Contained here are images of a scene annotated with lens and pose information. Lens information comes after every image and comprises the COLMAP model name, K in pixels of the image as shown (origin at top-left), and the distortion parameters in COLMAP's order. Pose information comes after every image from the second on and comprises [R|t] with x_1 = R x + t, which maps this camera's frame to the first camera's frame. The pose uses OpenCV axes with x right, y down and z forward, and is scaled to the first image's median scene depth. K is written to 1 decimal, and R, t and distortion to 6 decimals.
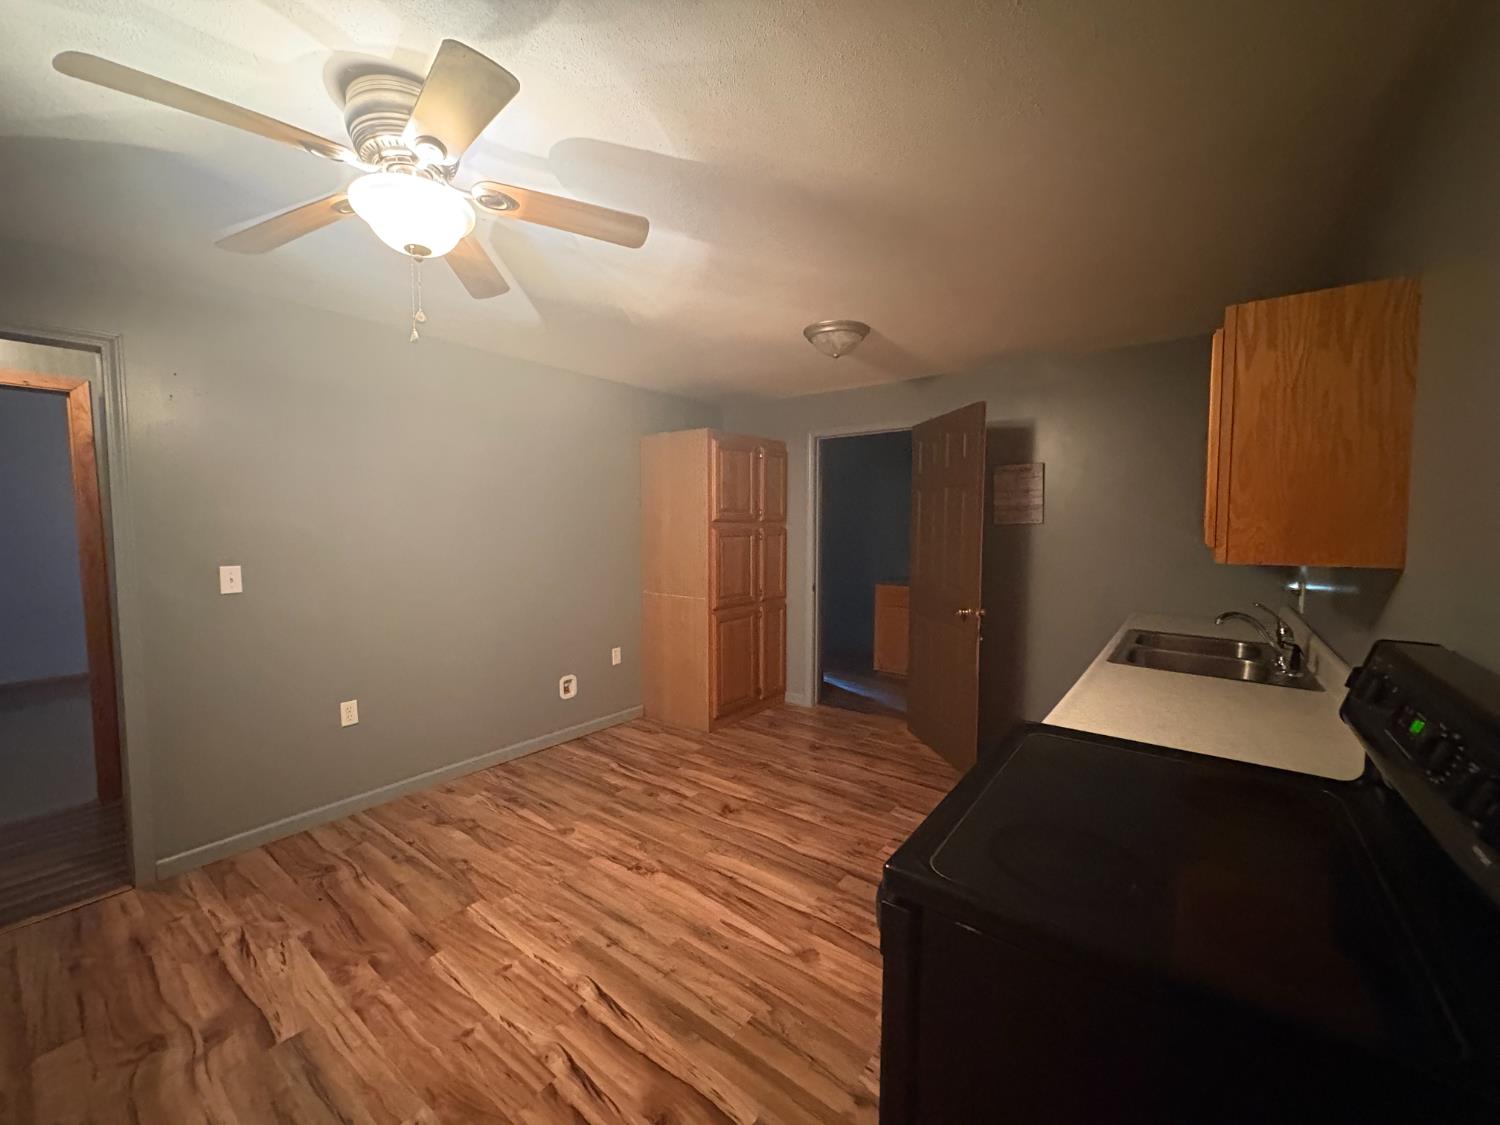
lens RADIAL K [[602.5, 0, 747.8], [0, 602.5, 560.1], [0, 0, 1]] dist [-0.008889, -0.000835]
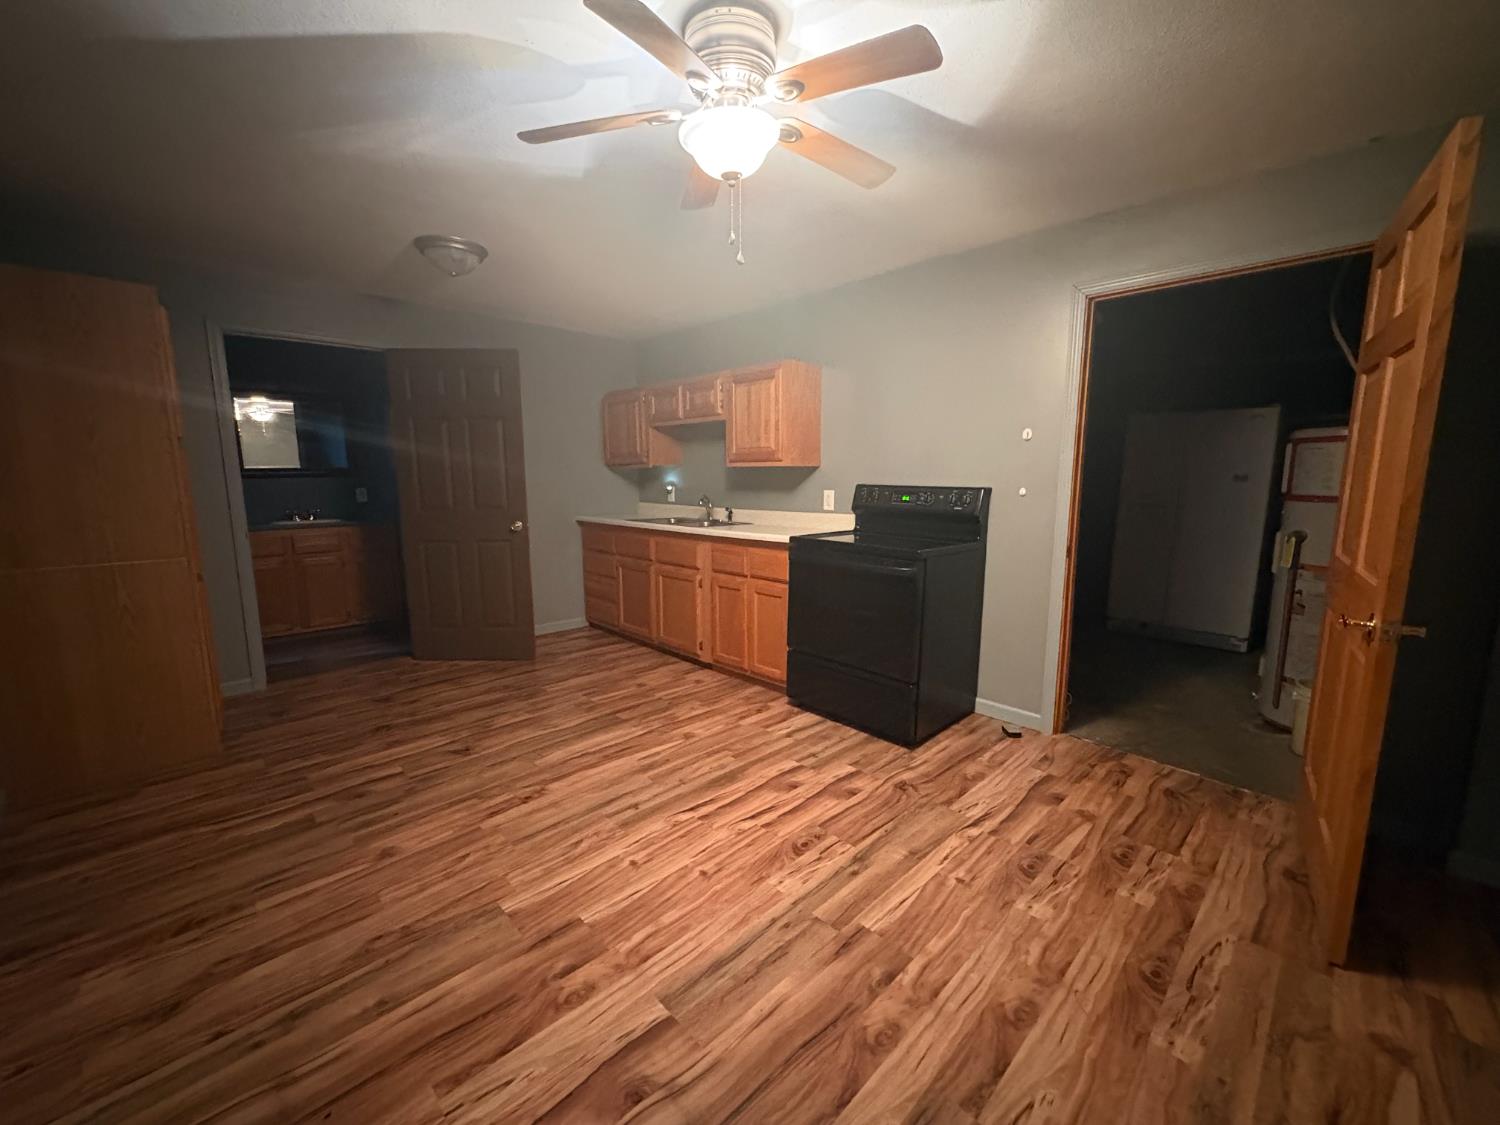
lens RADIAL K [[602.5, 0, 747.7], [0, 602.5, 563.4], [0, 0, 1]] dist [-0.008889, -0.000835]
pose [[0.143145, -0.153283, 0.977760, -1.084198], [0.060382, 0.987446, 0.145961, 0.012150], [-0.987858, 0.038145, 0.150603, 0.505680]]
